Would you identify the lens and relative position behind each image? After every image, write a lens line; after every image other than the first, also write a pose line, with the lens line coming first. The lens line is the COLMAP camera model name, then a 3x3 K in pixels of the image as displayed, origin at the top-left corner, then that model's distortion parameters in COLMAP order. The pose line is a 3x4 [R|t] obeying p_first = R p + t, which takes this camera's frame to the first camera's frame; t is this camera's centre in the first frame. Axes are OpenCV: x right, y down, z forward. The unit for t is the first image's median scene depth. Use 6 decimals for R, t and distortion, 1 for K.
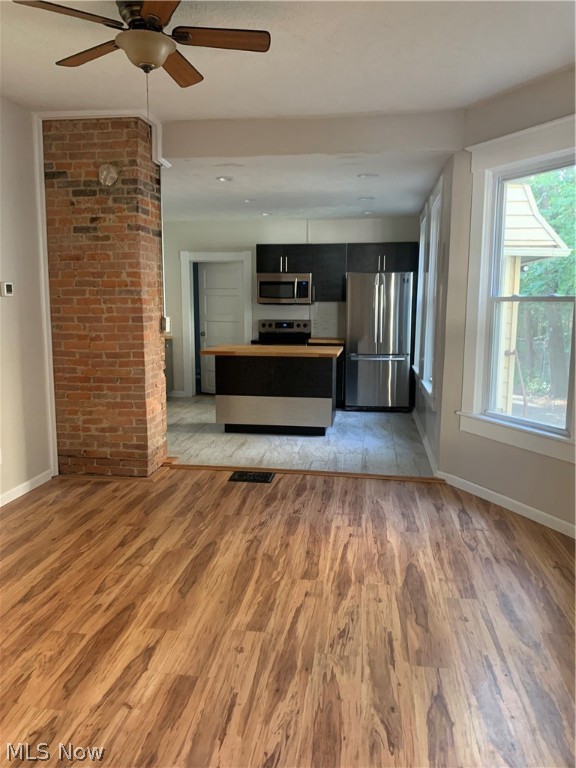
lens RADIAL K [[587.0, 0, 287.2], [0, 587.0, 383.3], [0, 0, 1]] dist [0.010664, 0.002229]
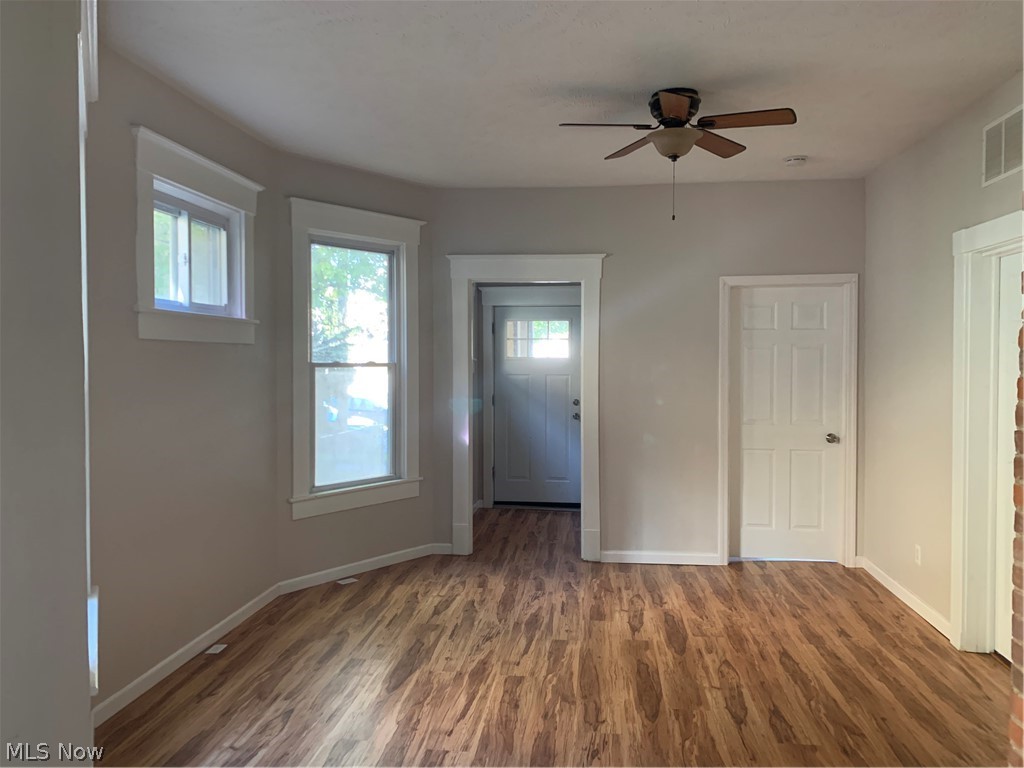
lens RADIAL K [[782.7, 0, 512.4], [0, 782.7, 377.7], [0, 0, 1]] dist [0.010664, 0.002229]
pose [[-0.999604, -0.007979, -0.026989, 0.078836], [-0.012239, 0.986785, 0.161574, -0.320598], [0.025343, 0.161840, -0.986492, 2.143755]]
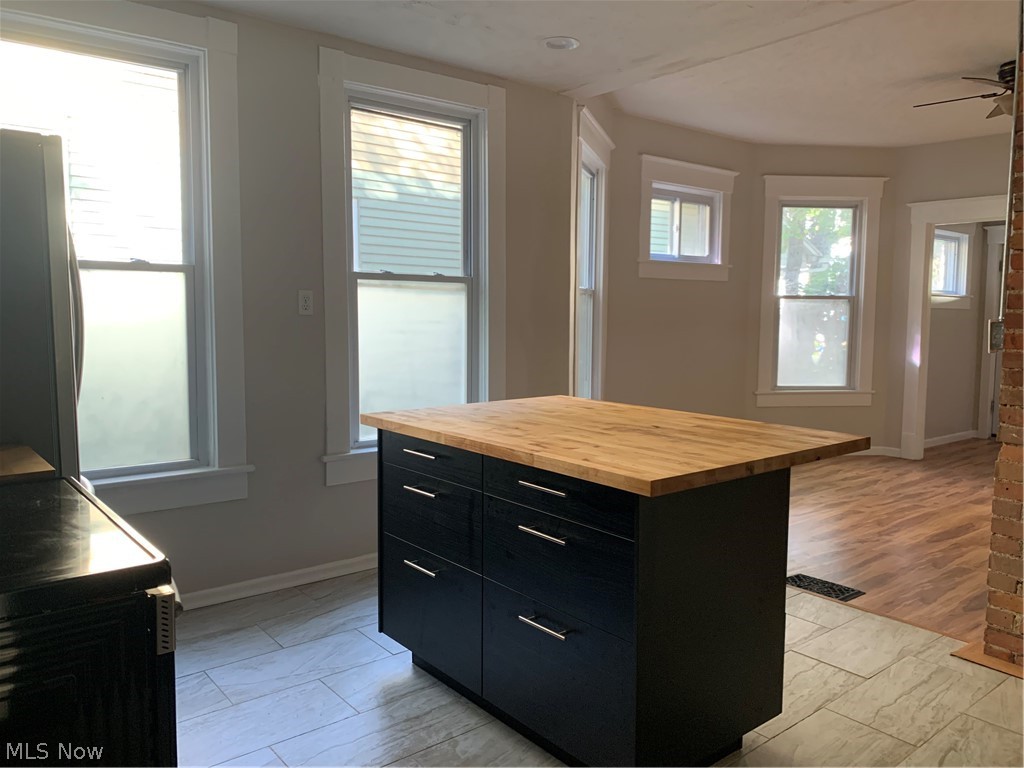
lens RADIAL K [[782.7, 0, 513.2], [0, 782.7, 382.4], [0, 0, 1]] dist [0.010664, 0.002229]
pose [[-0.739343, -0.072881, 0.669373, -0.540250], [0.082721, 0.976763, 0.197717, -0.345867], [-0.668228, 0.201552, -0.716134, 2.706450]]
